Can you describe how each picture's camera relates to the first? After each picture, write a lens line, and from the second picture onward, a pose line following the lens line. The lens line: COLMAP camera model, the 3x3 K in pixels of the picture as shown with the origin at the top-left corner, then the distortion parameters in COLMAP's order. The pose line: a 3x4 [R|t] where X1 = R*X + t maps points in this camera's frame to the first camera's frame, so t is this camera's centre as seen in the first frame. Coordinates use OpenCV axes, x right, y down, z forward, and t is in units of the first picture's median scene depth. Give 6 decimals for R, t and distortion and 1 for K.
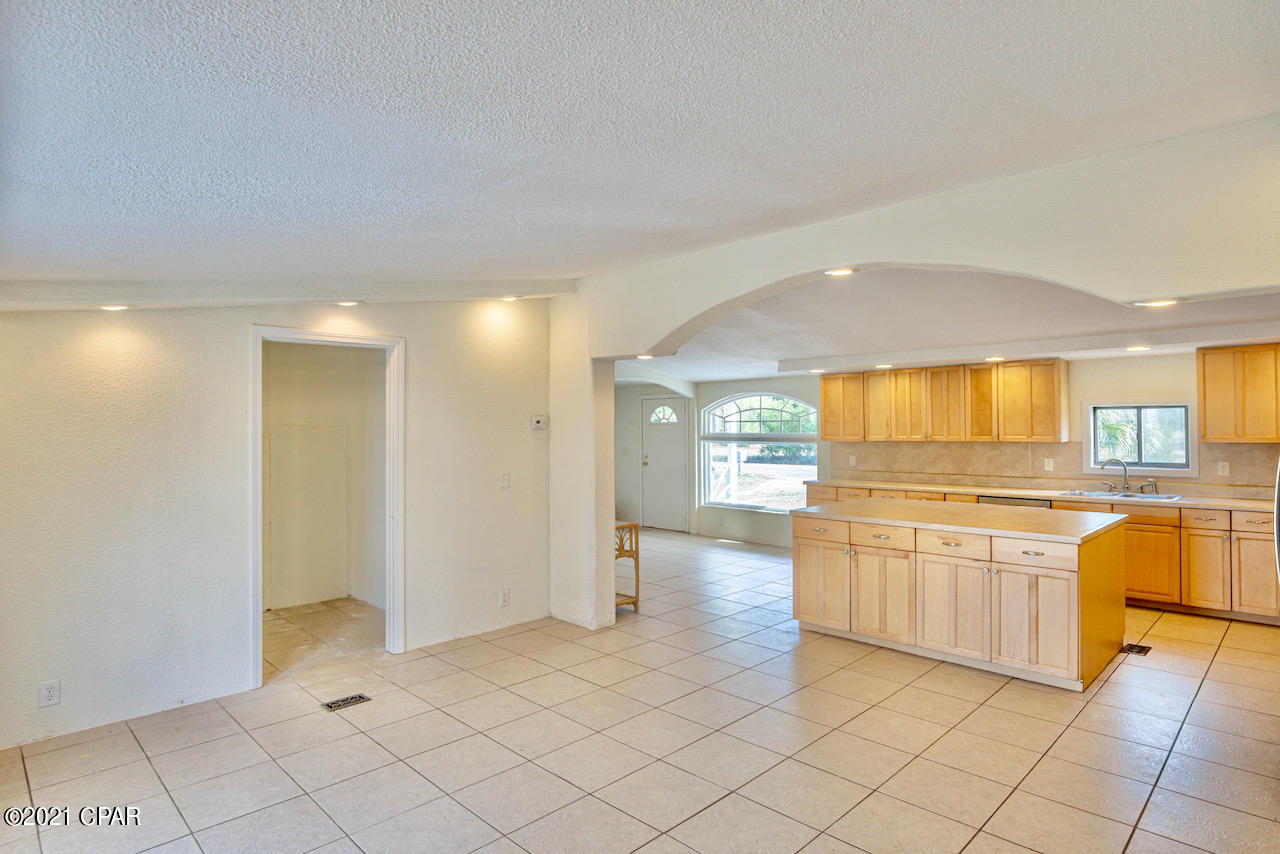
lens RADIAL K [[691.1, 0, 633.2], [0, 691.1, 431.2], [0, 0, 1]] dist [-0.016215, 0.002335]
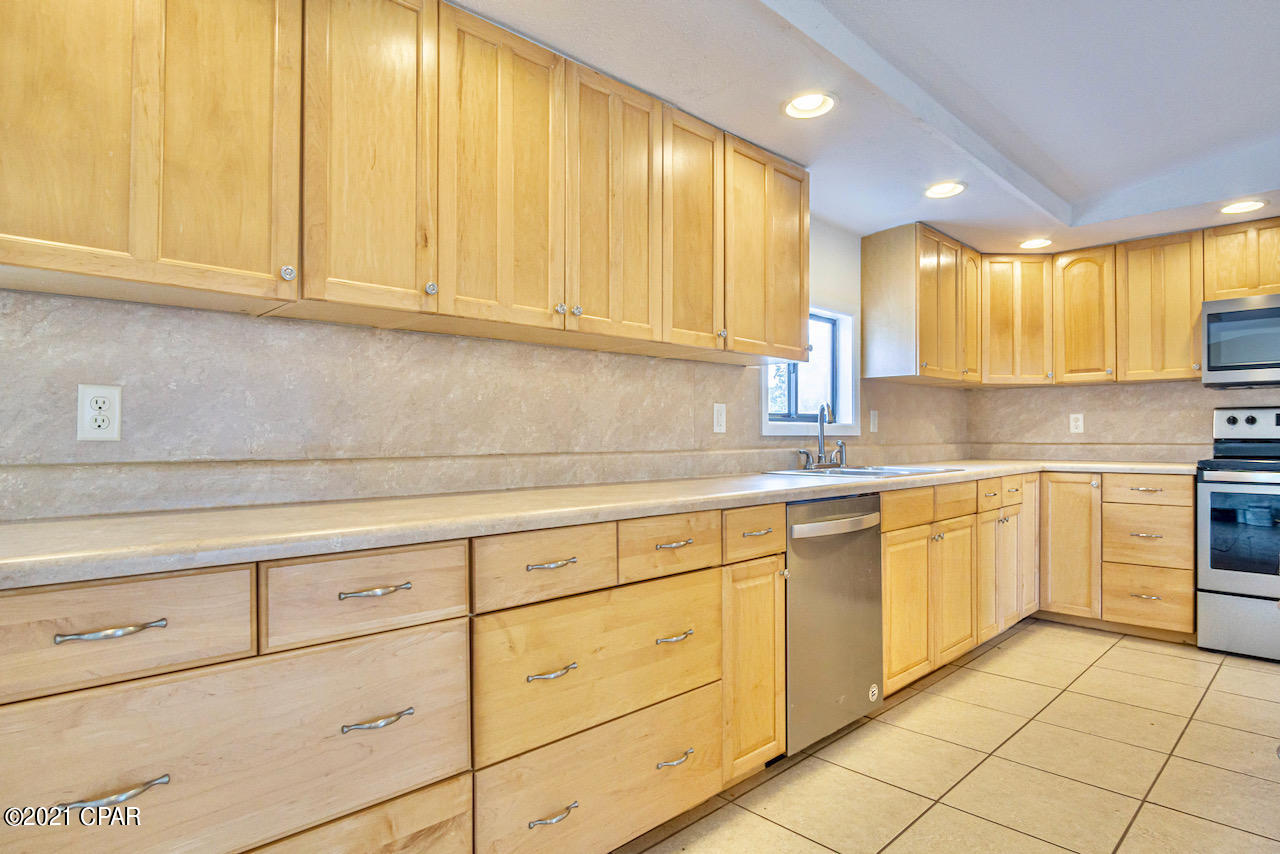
lens RADIAL K [[691.1, 0, 633.2], [0, 691.1, 431.2], [0, 0, 1]] dist [-0.016215, 0.002335]
pose [[0.019987, 0.008647, 0.999763, 0.164575], [-0.001752, 0.999961, -0.008614, 0.059150], [-0.999799, -0.001580, 0.020001, 1.018199]]
